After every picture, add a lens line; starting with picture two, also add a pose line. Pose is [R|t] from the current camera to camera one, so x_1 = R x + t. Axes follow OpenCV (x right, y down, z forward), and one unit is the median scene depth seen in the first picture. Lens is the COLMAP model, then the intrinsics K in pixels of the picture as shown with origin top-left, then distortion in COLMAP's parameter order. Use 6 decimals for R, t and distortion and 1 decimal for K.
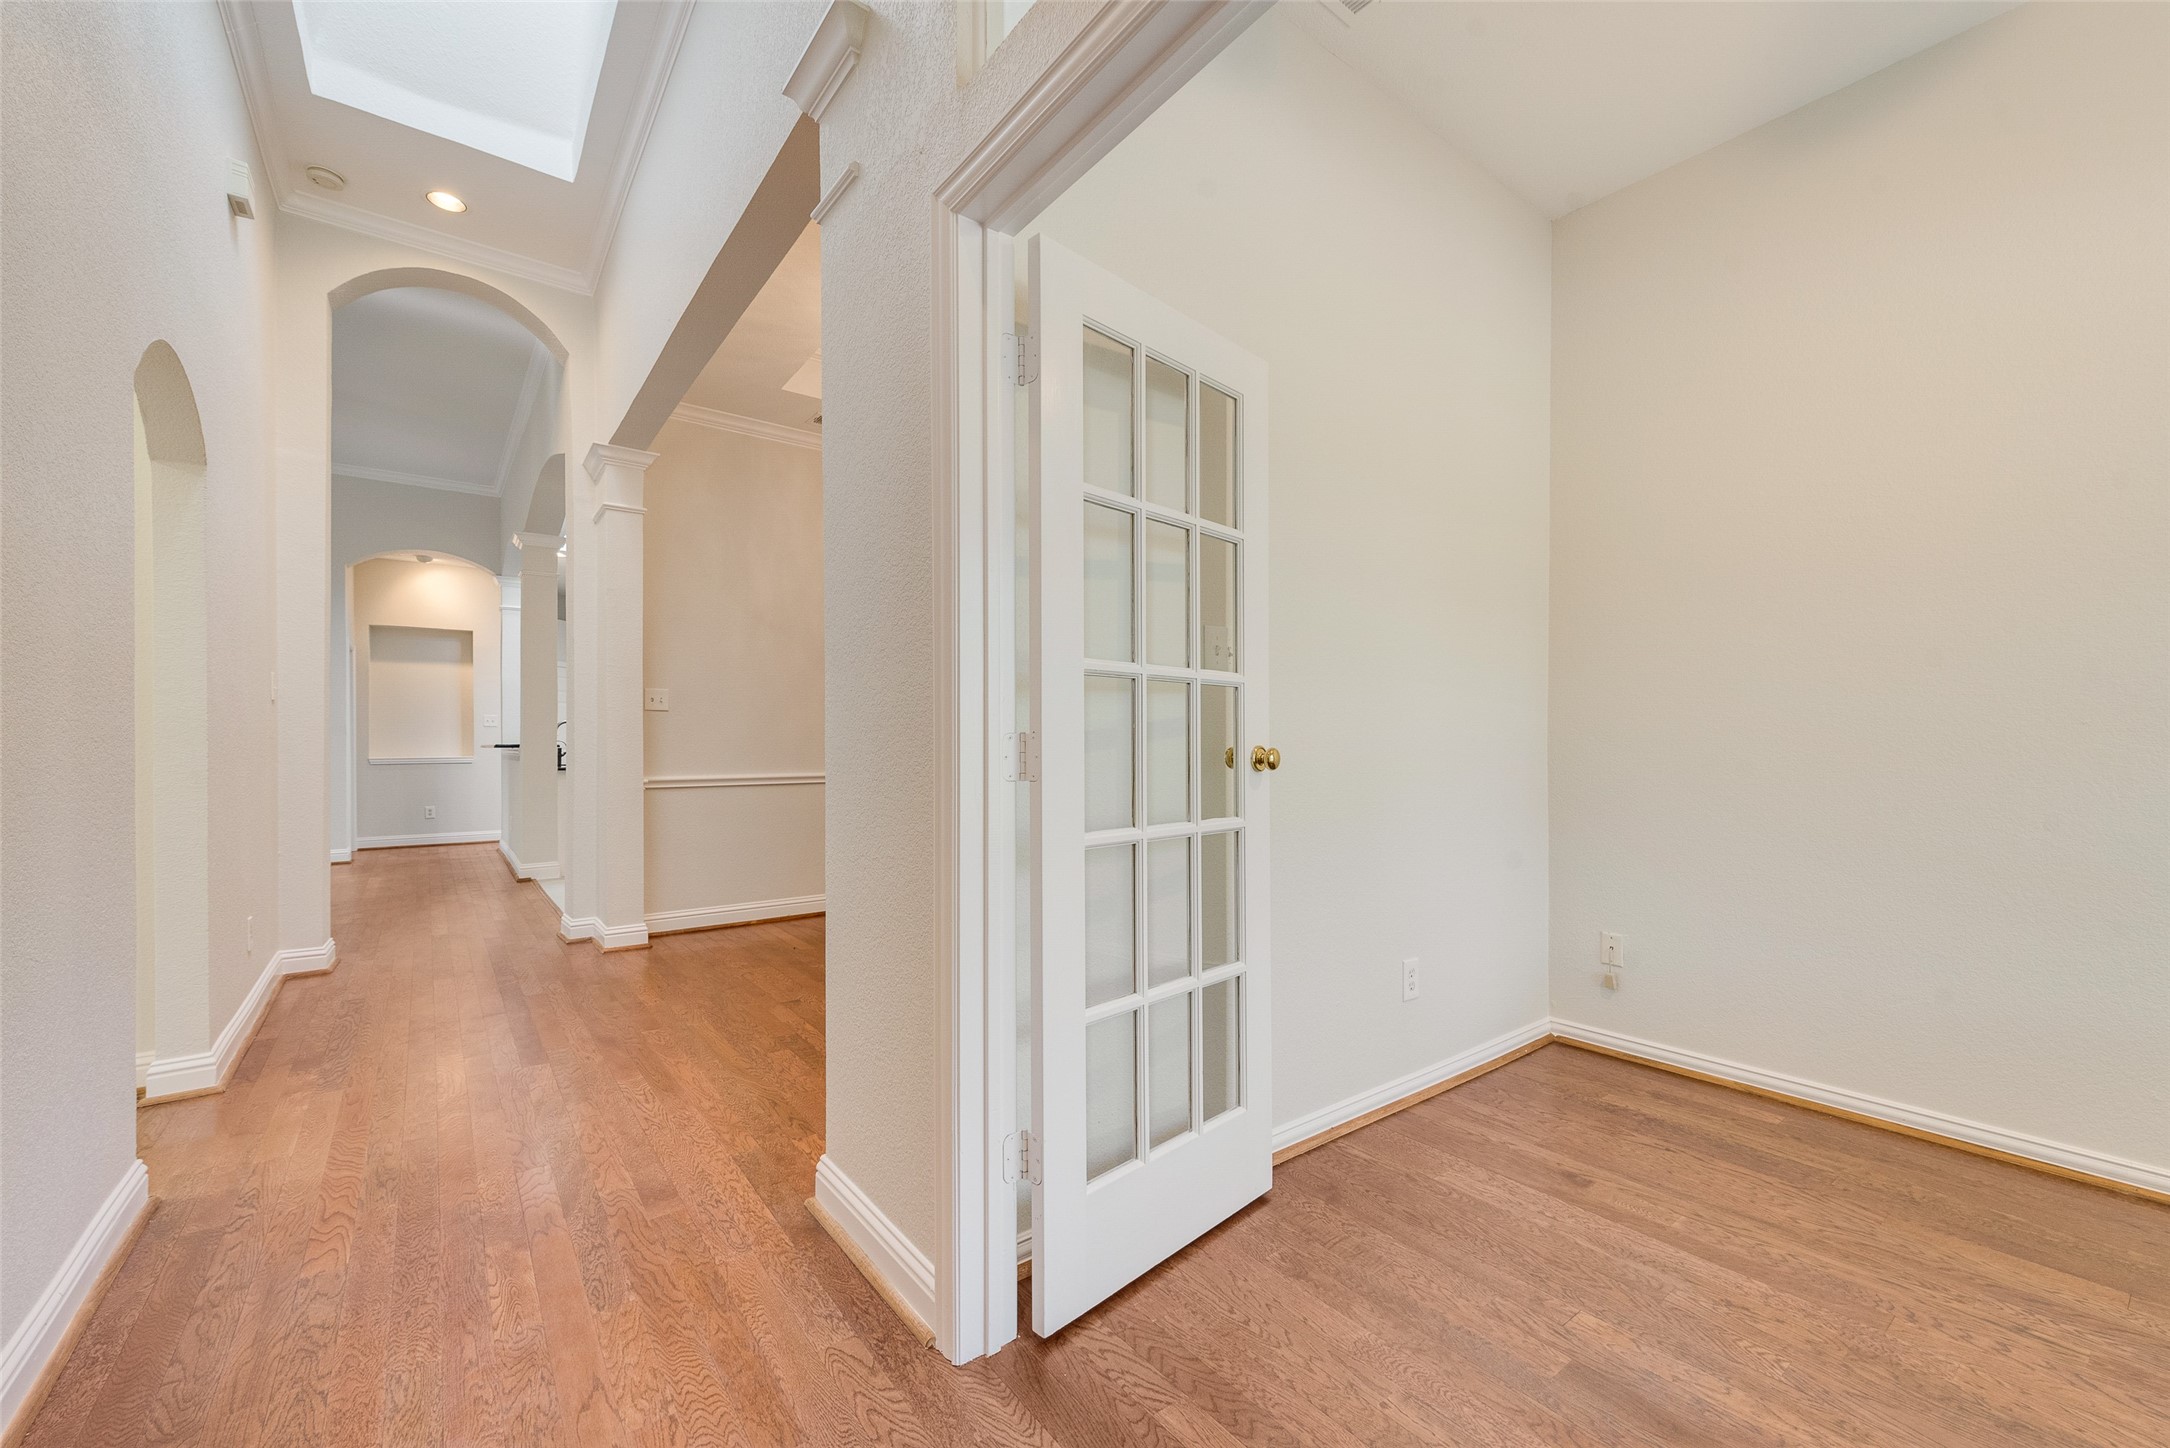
lens RADIAL K [[860.7, 0, 1083.2], [0, 860.7, 733.7], [0, 0, 1]] dist [0.000155, 0.000041]
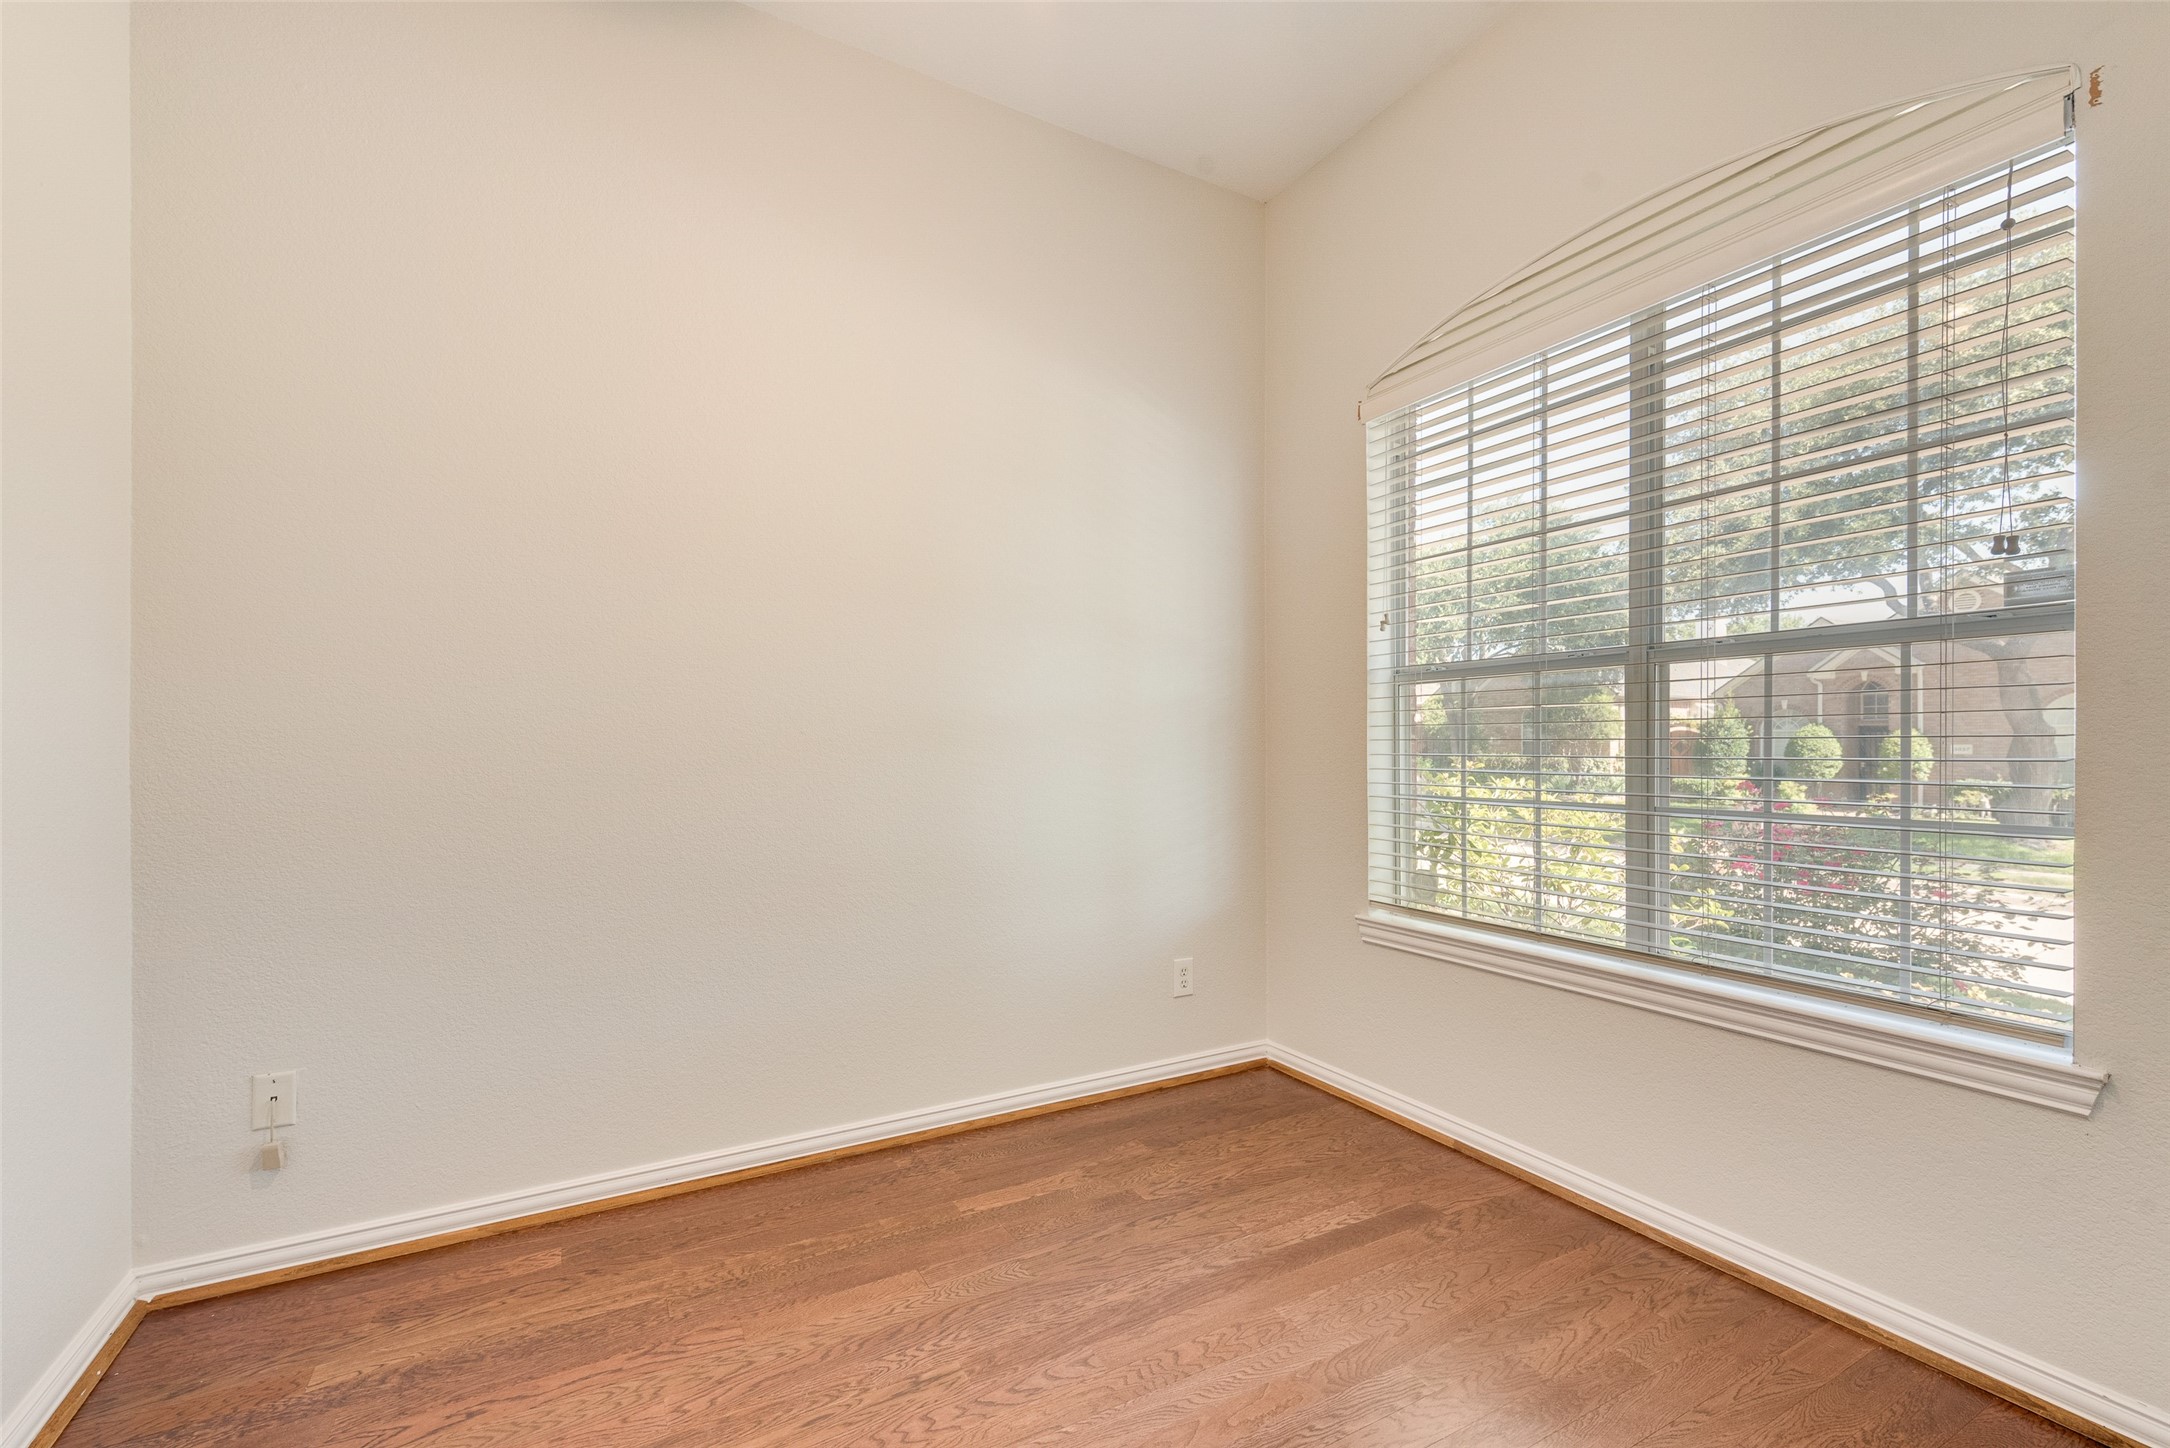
lens RADIAL K [[928.2, 0, 1083.0], [0, 928.2, 735.8], [0, 0, 1]] dist [0.001294, 0.000228]
pose [[0.151161, 0.005560, 0.988493, 0.083633], [-0.005037, 0.999976, -0.004855, 0.002687], [-0.988496, -0.004245, 0.151186, 0.434820]]
